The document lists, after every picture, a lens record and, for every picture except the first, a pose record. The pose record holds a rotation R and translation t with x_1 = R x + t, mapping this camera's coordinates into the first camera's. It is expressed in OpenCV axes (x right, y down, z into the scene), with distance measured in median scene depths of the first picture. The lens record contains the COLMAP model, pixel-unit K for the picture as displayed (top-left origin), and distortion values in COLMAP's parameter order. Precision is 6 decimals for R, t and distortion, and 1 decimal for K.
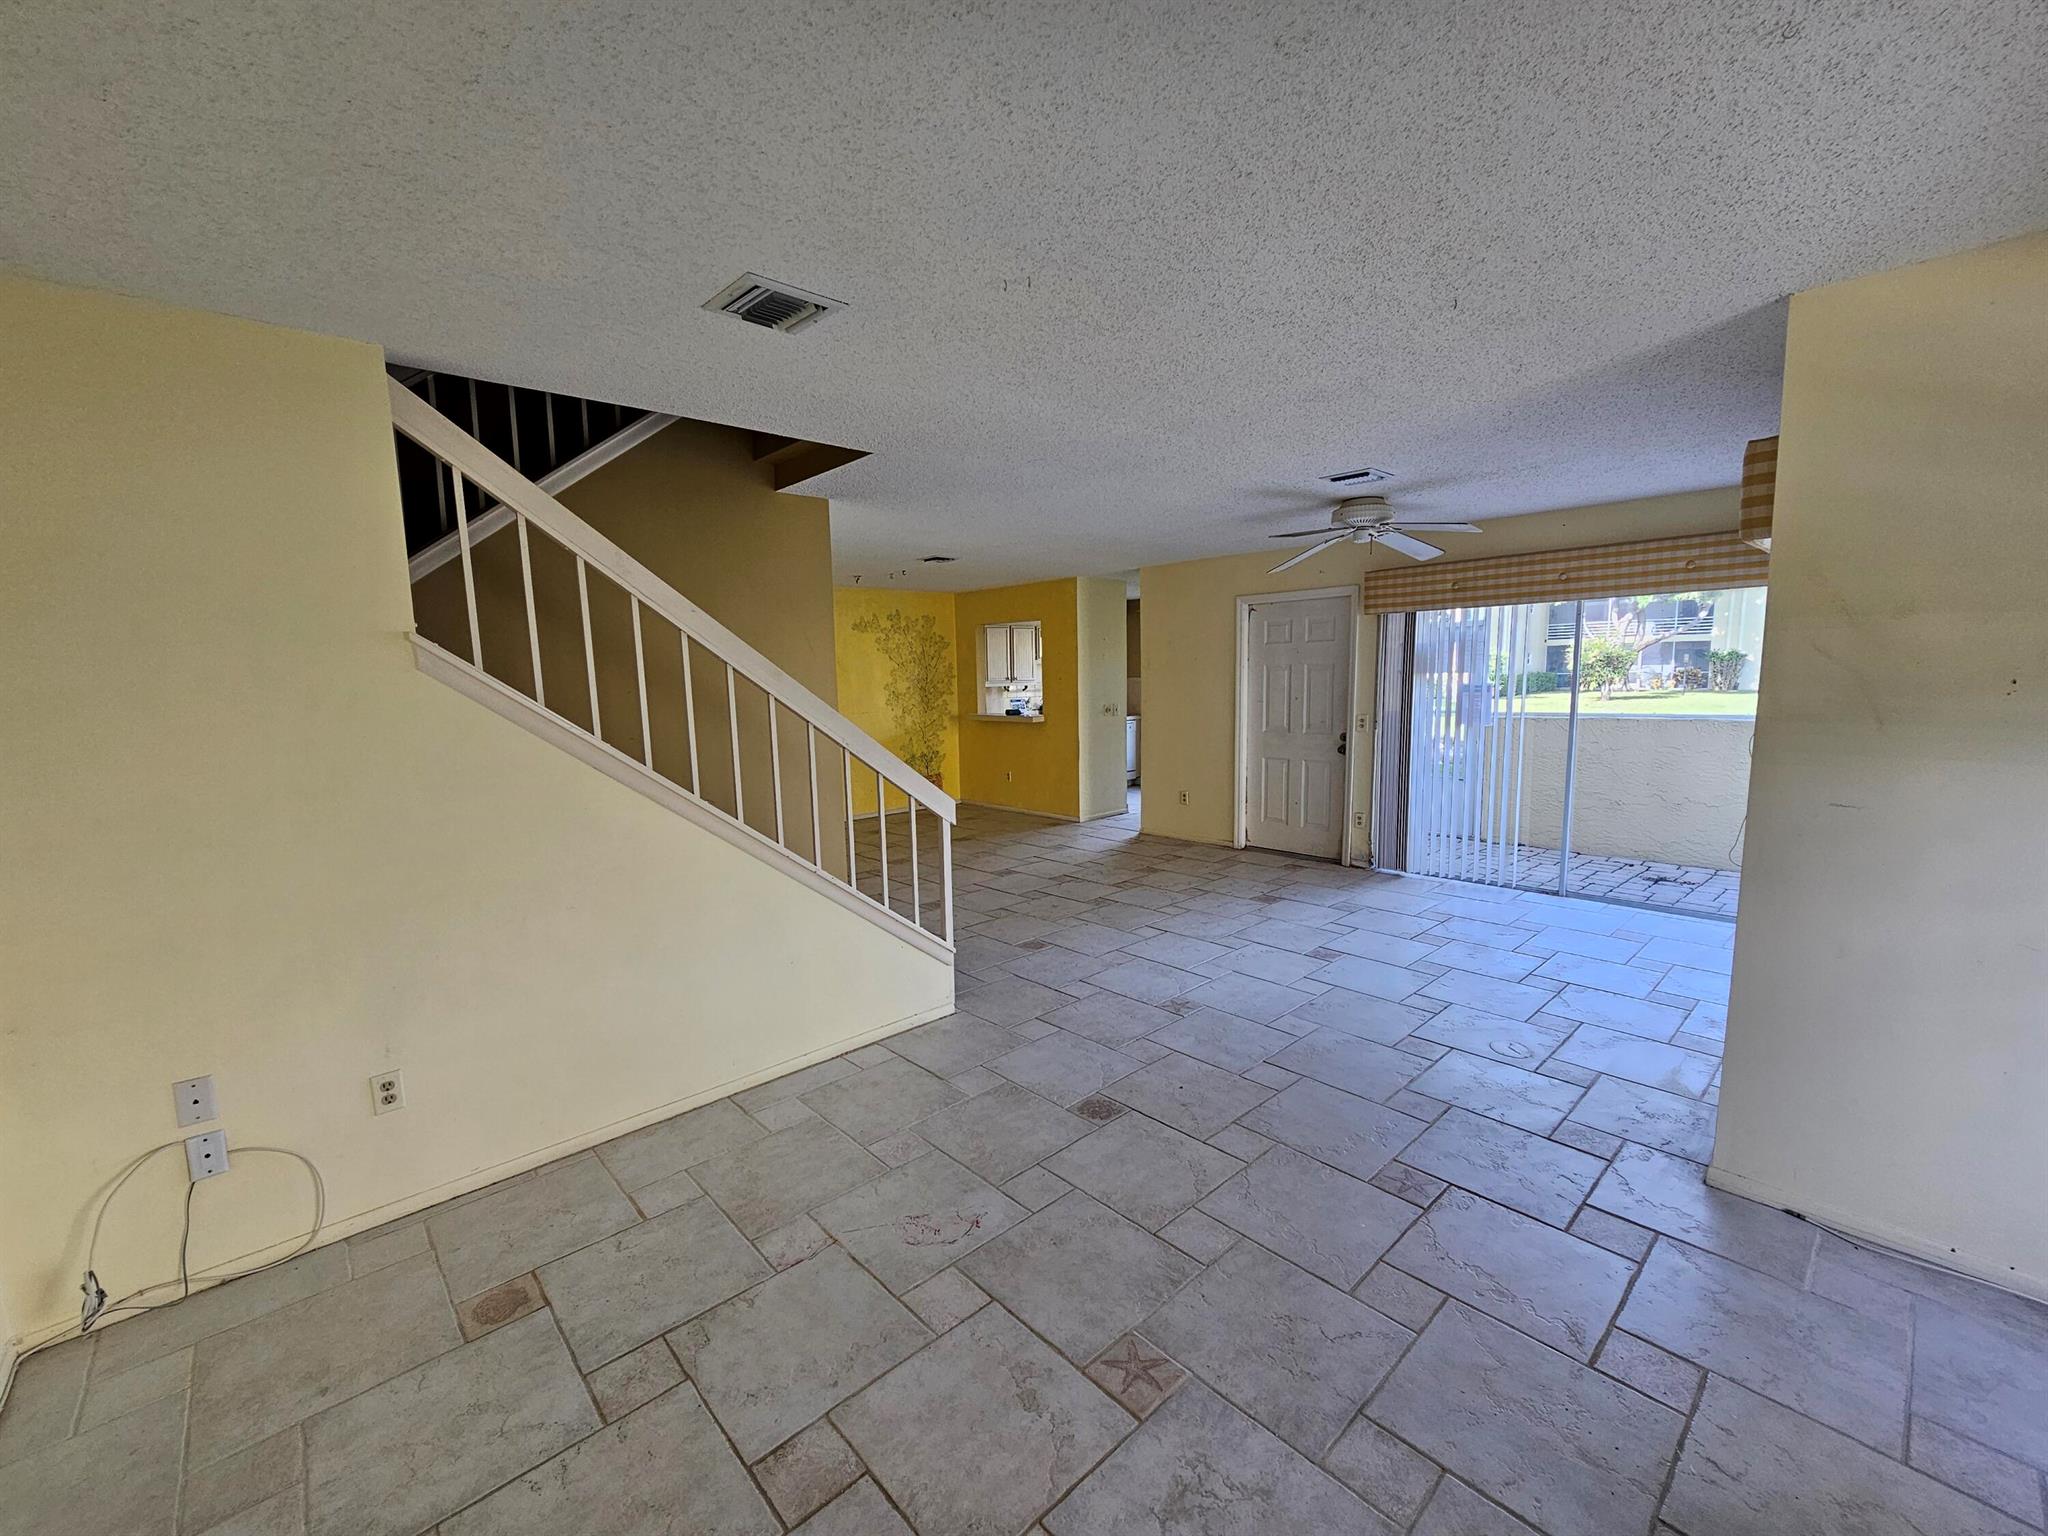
lens RADIAL K [[834.7, 0, 1025.1], [0, 834.7, 779.8], [0, 0, 1]] dist [-0.000402, -0.000210]
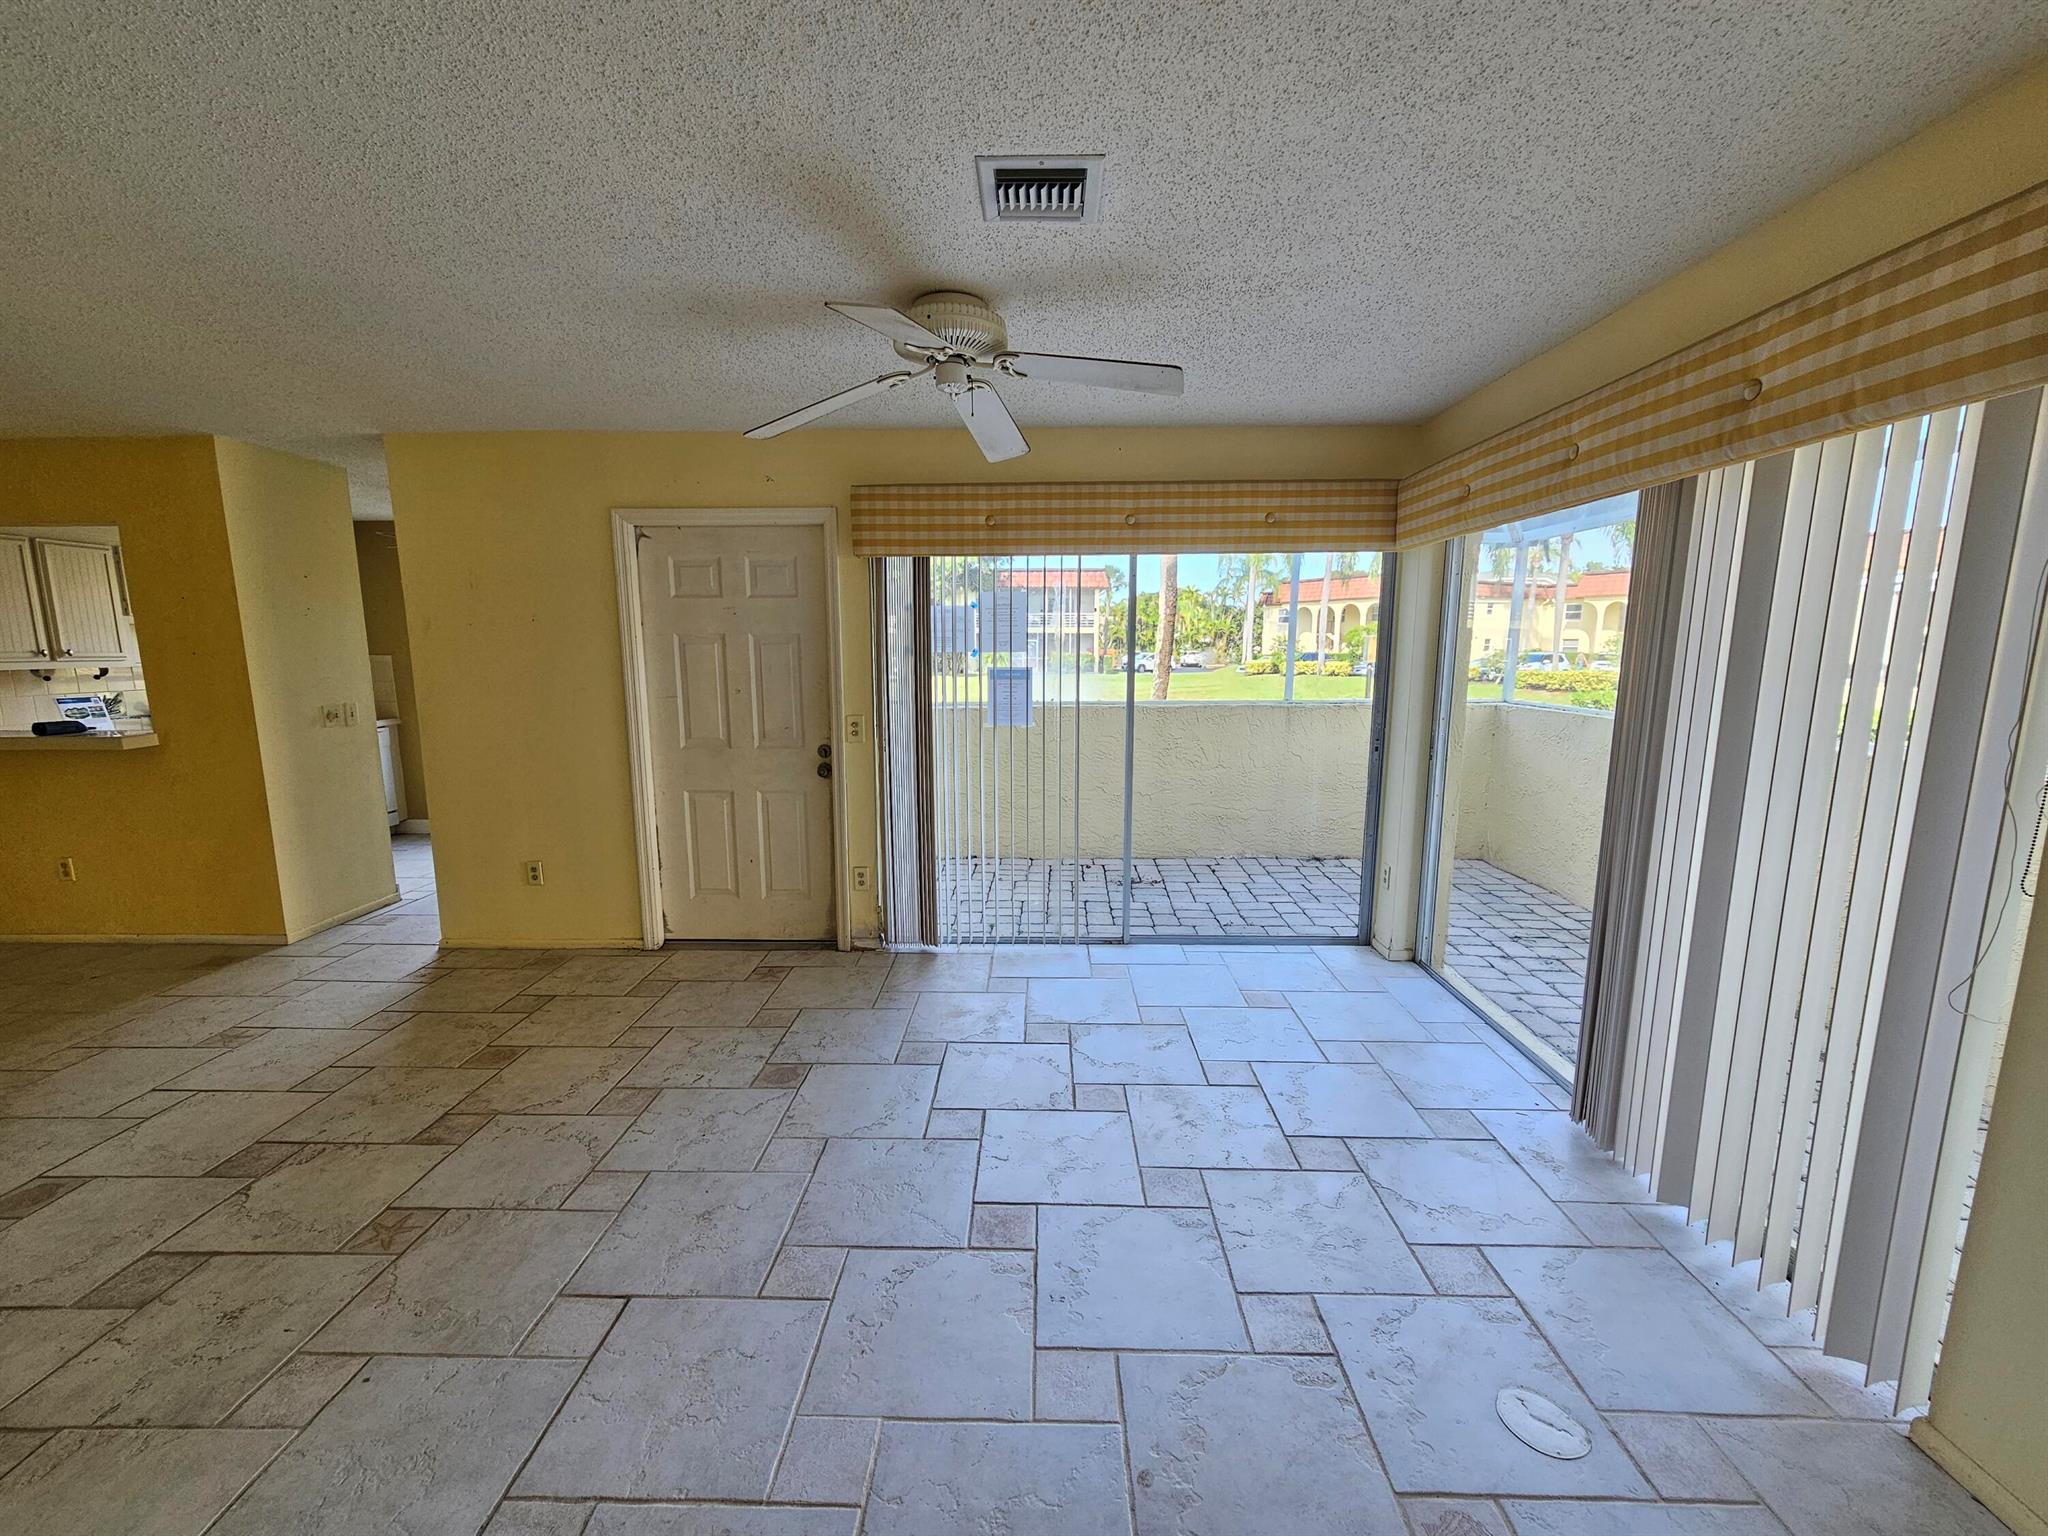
lens RADIAL K [[834.7, 0, 1023.5], [0, 834.7, 779.6], [0, 0, 1]] dist [-0.000402, -0.000210]
pose [[0.693490, -0.095207, 0.714148, 0.031955], [0.079164, 0.995298, 0.055815, -0.052735], [-0.716104, 0.017828, 0.697766, 0.448519]]
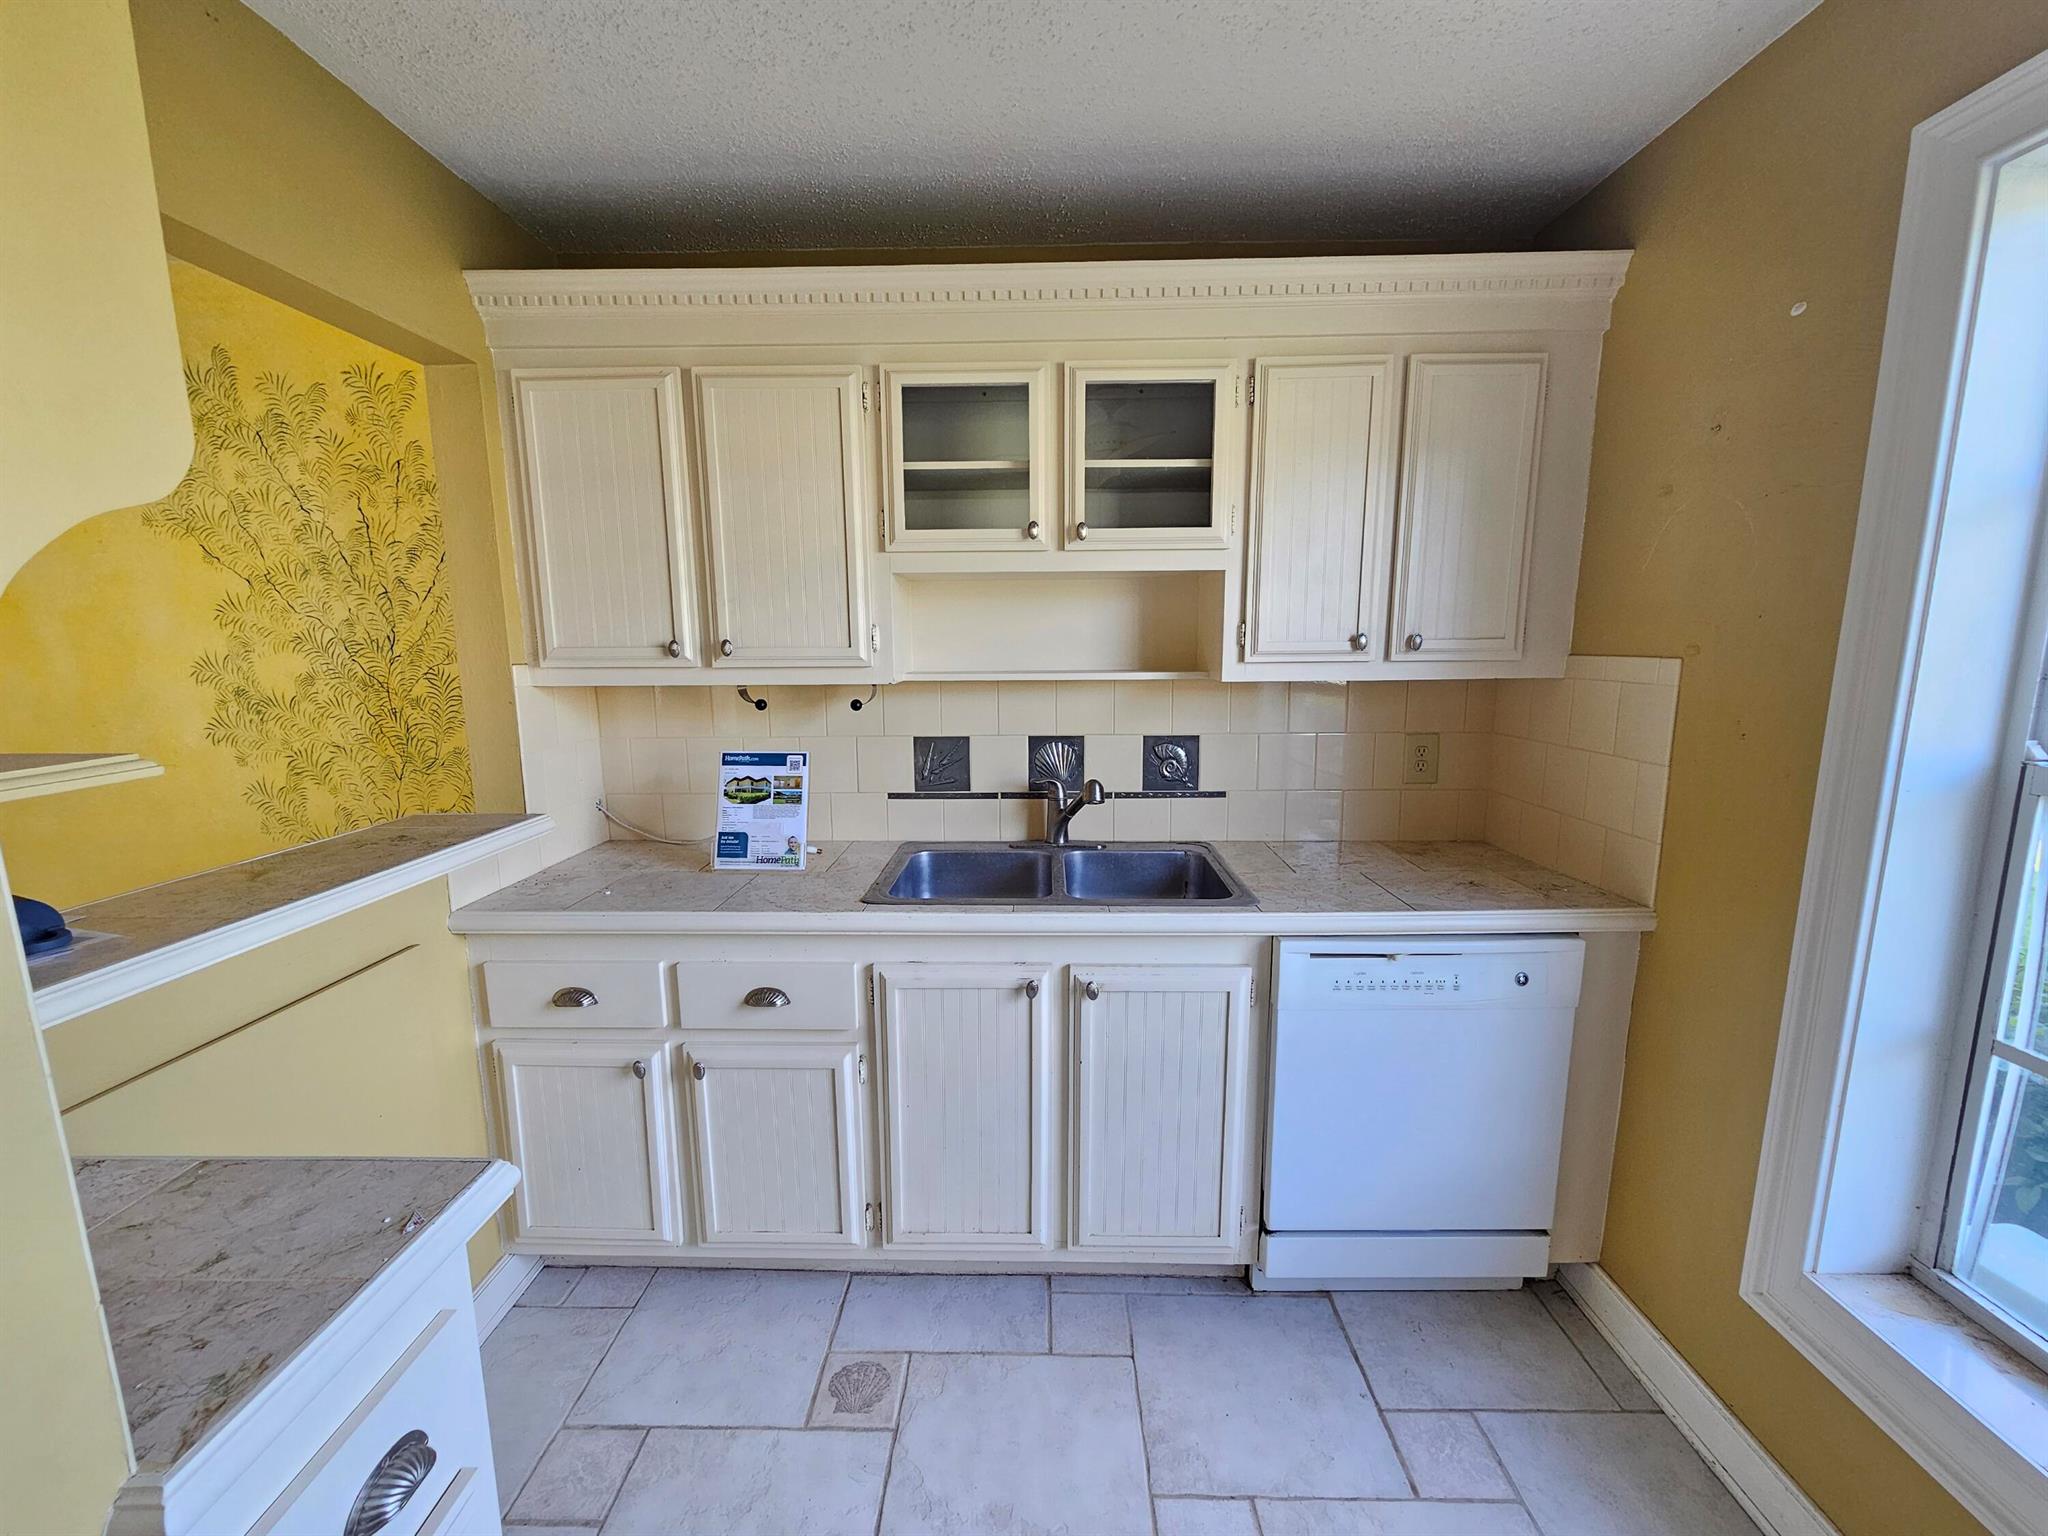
lens RADIAL K [[834.7, 0, 1021.9], [0, 834.7, 777.9], [0, 0, 1]] dist [-0.000402, -0.000210]
pose [[0.720993, 0.125617, -0.681461, 0.258320], [-0.101468, 0.991970, 0.075500, -0.166769], [0.685473, 0.014712, 0.727950, 1.334637]]
